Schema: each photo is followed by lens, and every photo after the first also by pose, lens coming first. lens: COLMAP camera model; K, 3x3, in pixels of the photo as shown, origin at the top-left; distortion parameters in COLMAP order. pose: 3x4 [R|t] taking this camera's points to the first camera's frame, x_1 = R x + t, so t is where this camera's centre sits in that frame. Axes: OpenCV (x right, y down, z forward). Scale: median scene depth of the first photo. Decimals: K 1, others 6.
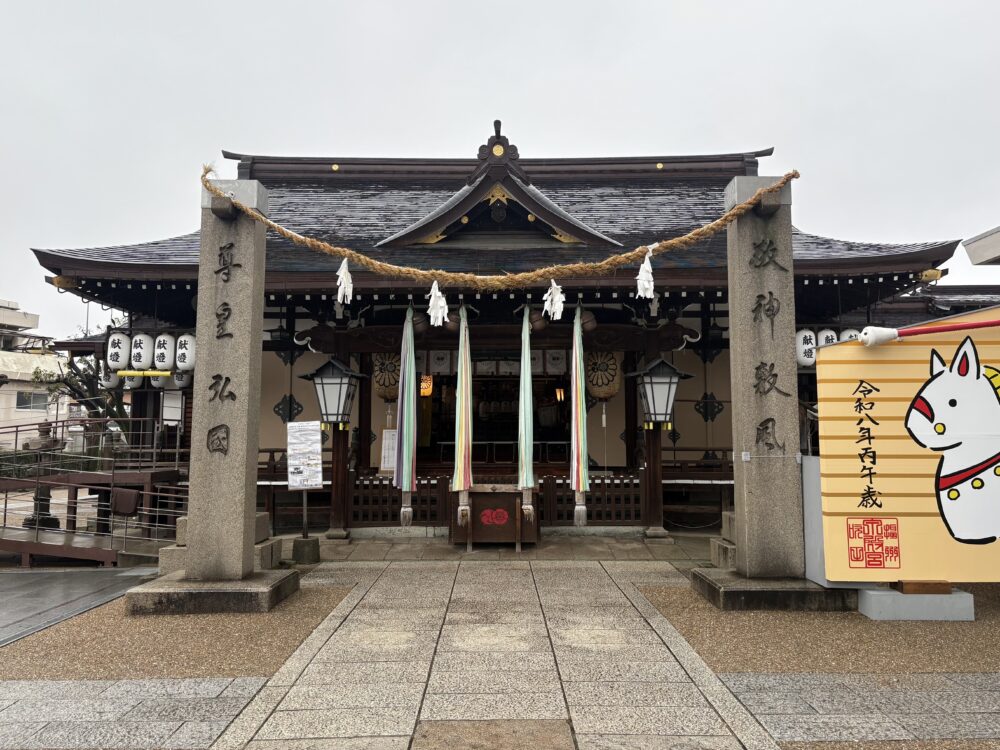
lens RADIAL K [[763.4, 0, 498.8], [0, 763.4, 349.6], [0, 0, 1]] dist [0.003192, 0.001155]
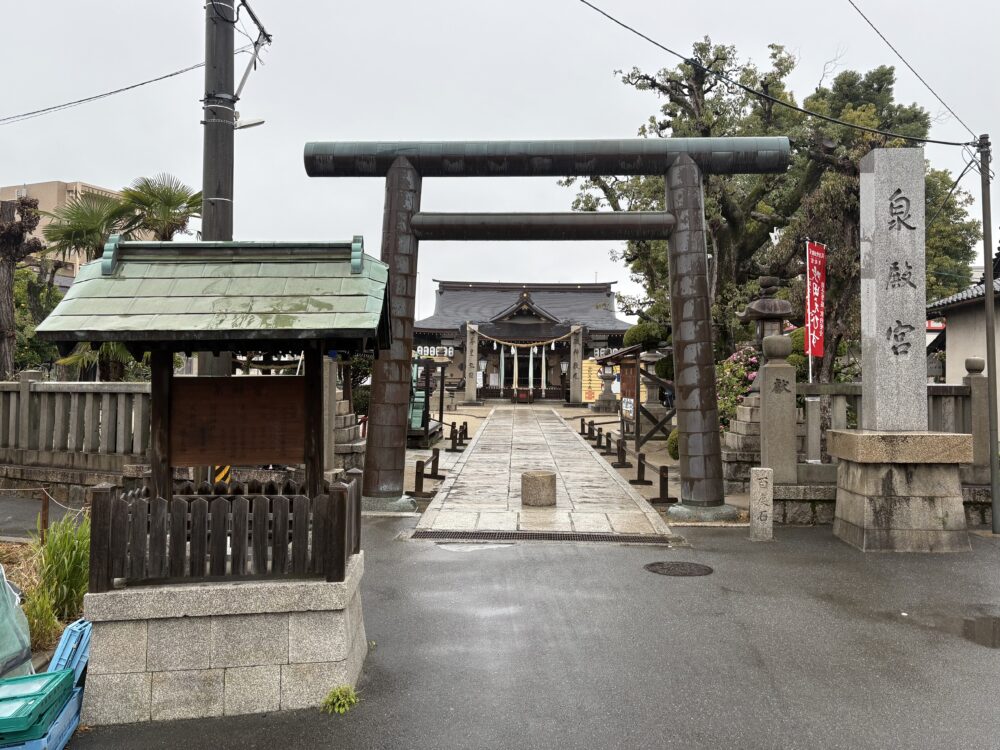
lens RADIAL K [[763.4, 0, 498.8], [0, 763.4, 349.6], [0, 0, 1]] dist [0.003192, 0.001155]
pose [[0.999422, 0.017227, -0.029295, -0.027489], [-0.015044, 0.997205, 0.073184, -0.479266], [0.030474, -0.072701, 0.996888, -4.530388]]
